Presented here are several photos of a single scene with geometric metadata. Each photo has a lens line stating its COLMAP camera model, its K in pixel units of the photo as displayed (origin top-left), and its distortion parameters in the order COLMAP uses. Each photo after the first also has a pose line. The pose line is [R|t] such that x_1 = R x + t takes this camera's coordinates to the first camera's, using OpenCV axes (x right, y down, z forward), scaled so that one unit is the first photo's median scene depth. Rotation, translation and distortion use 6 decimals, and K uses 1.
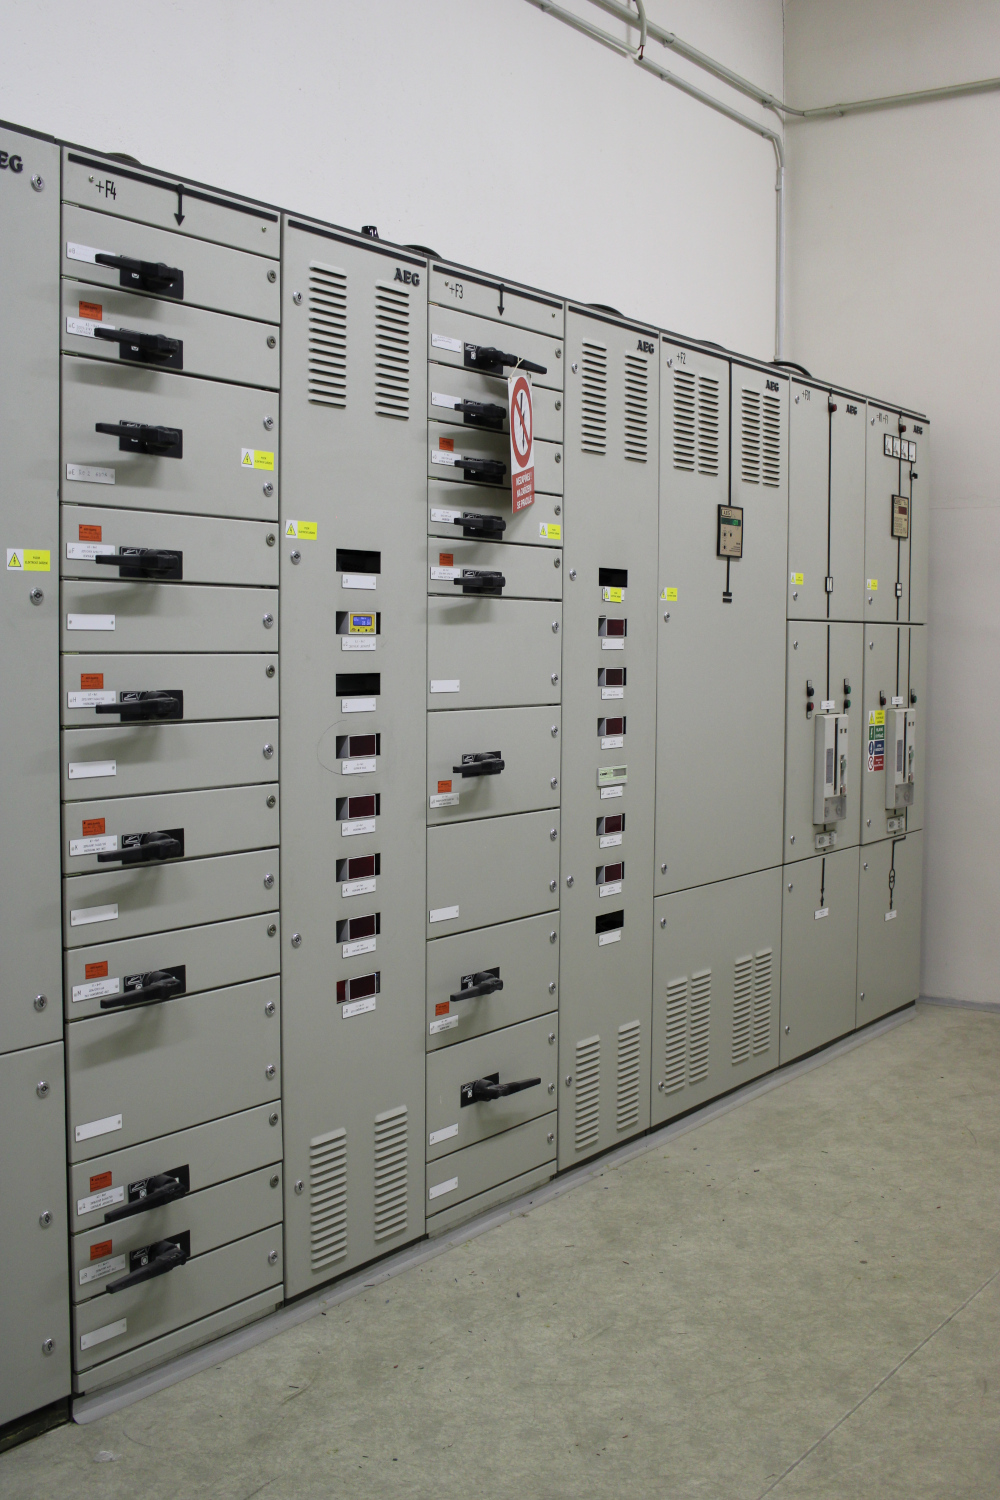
lens RADIAL K [[1668.4, 0, 555.4], [0, 1668.4, 703.7], [0, 0, 1]] dist [-0.083351, 0.000000]
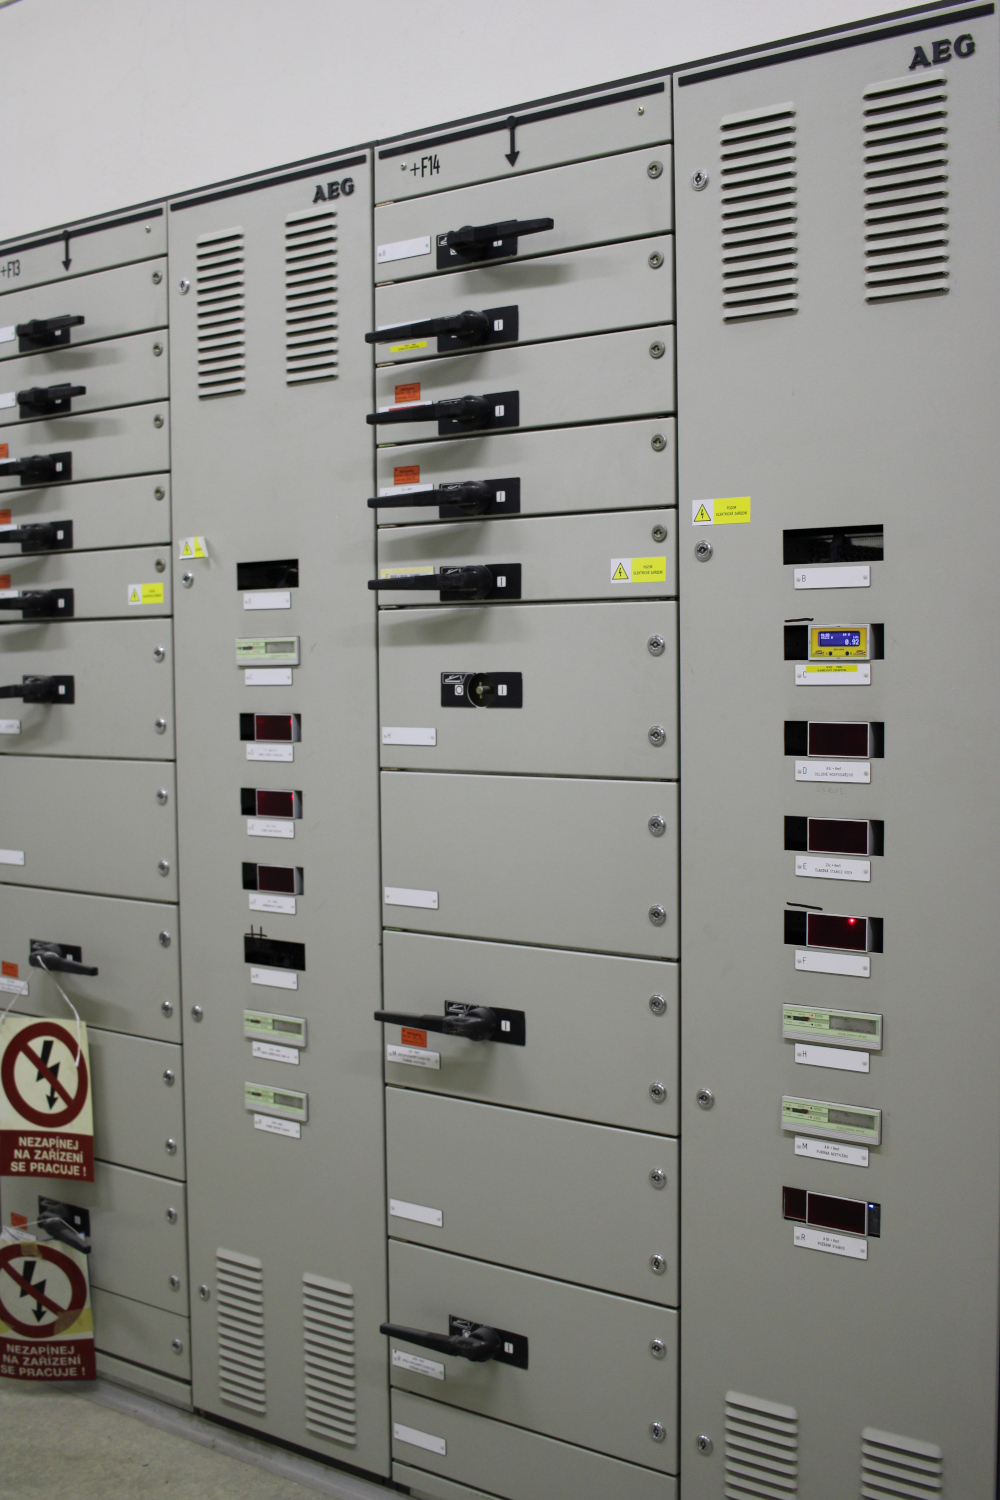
lens RADIAL K [[1668.4, 0, 528.6], [0, 1668.4, 738.6], [0, 0, 1]] dist [-0.083351, 0.000000]
pose [[-0.026584, 0.026632, -0.999292, 0.544849], [-0.032966, 0.999078, 0.027503, -0.026565], [0.999103, 0.033674, -0.025681, 0.947111]]
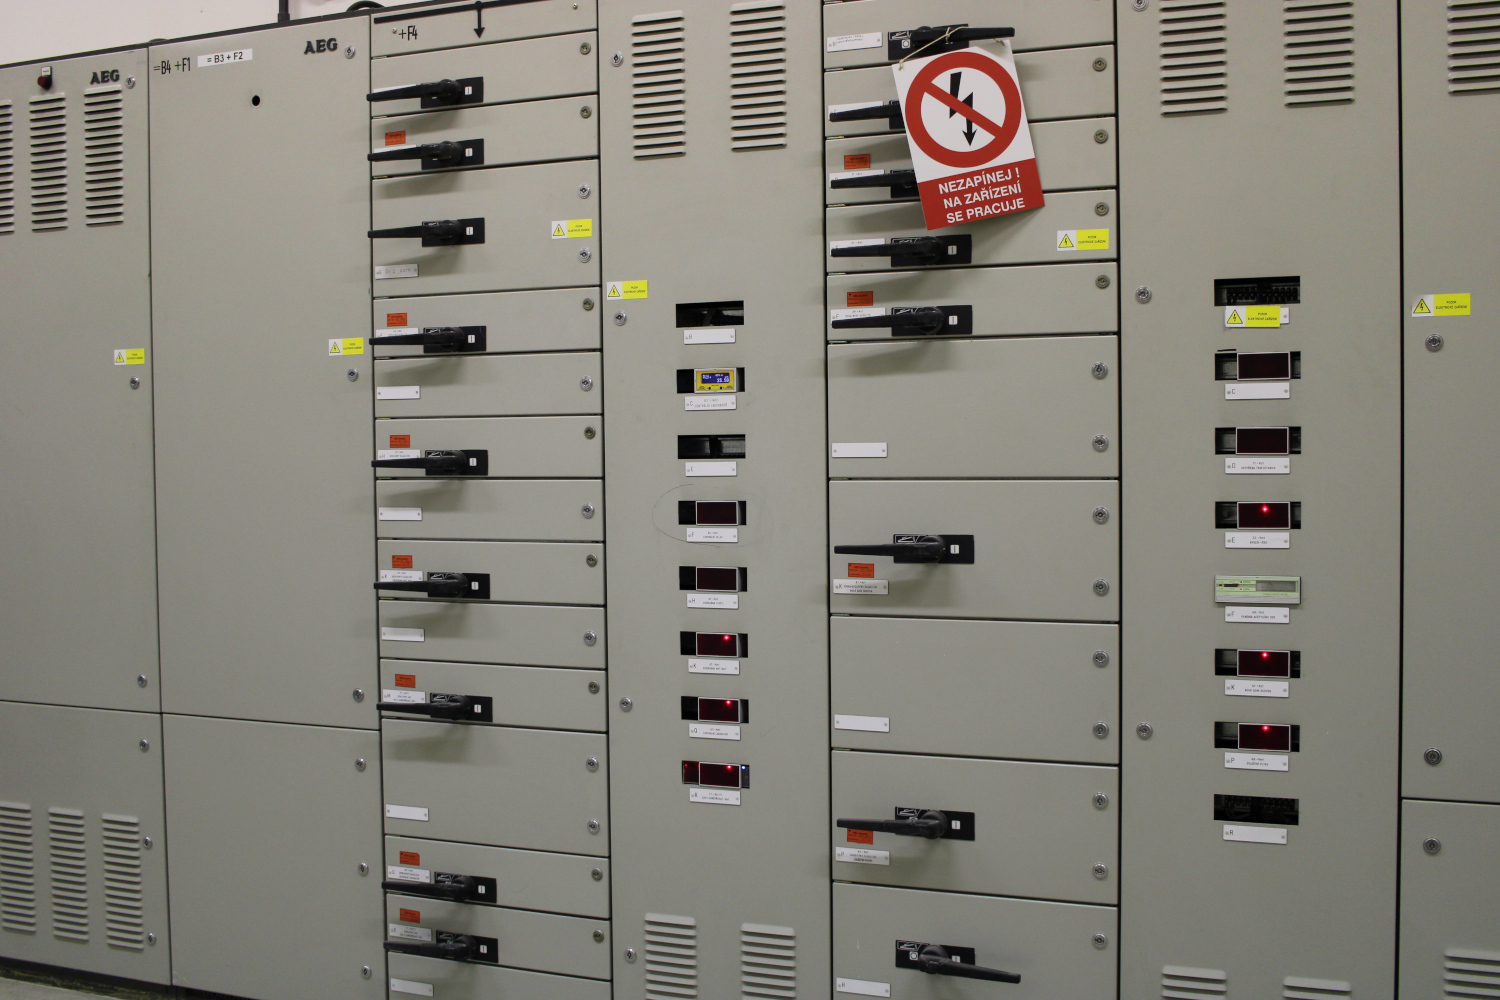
lens RADIAL K [[1668.4, 0, 764.3], [0, 1668.4, 489.5], [0, 0, 1]] dist [-0.083351, 0.000000]
pose [[0.190700, 0.013263, -0.981559, 0.841883], [-0.026080, 0.999624, 0.008440, 0.003823], [0.981302, 0.023990, 0.190974, 0.896234]]
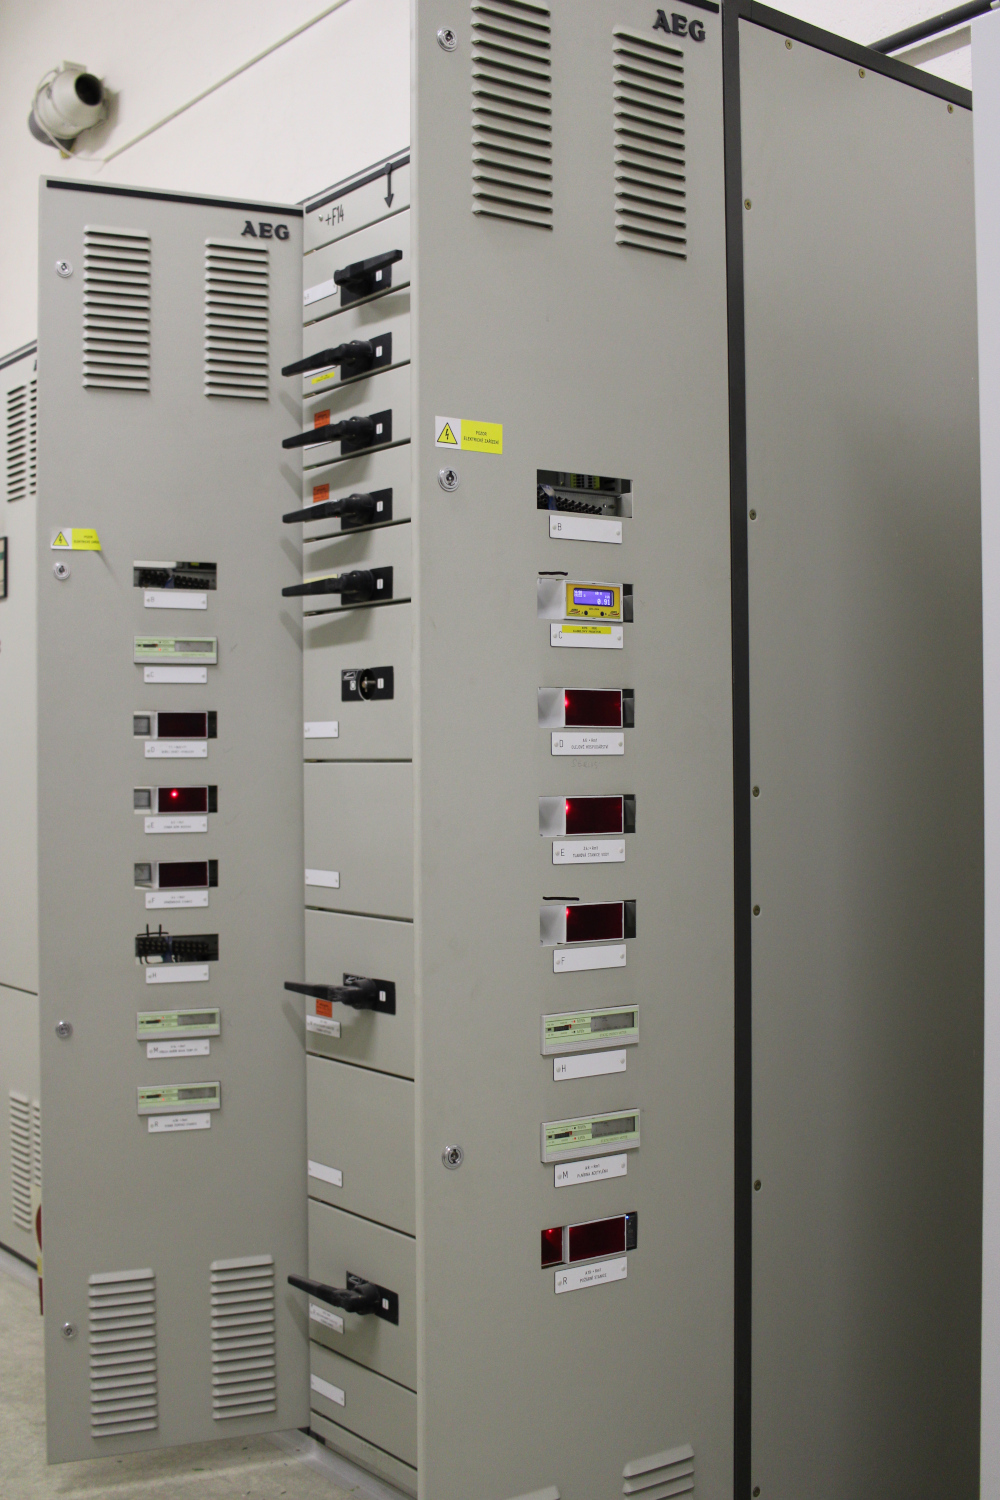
lens RADIAL K [[1668.4, 0, 515.2], [0, 1668.4, 750.1], [0, 0, 1]] dist [-0.083351, 0.000000]
pose [[-0.293472, -0.020134, -0.955756, 0.550807], [-0.039934, 0.999164, -0.008786, 0.010464], [0.955133, 0.035588, -0.294031, 1.222515]]
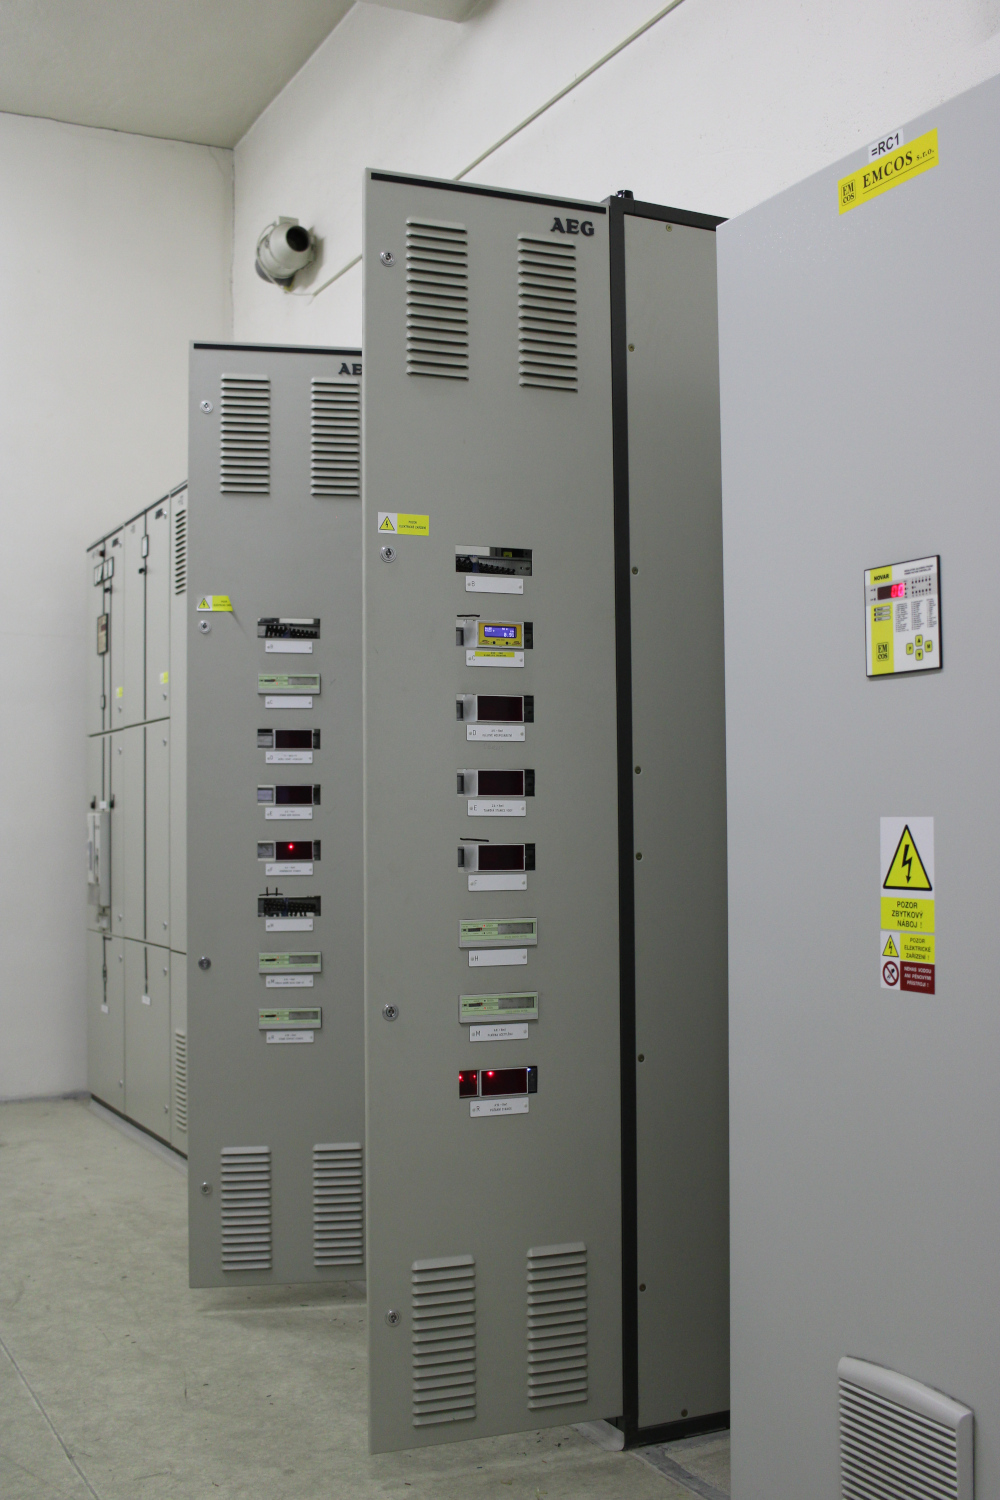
lens RADIAL K [[1668.4, 0, 503.0], [0, 1668.4, 745.7], [0, 0, 1]] dist [-0.083351, 0.000000]
pose [[-0.480738, -0.055690, -0.875094, 0.725028], [-0.038072, 0.998366, -0.042620, 0.045384], [0.876037, 0.012828, -0.482073, 1.493355]]
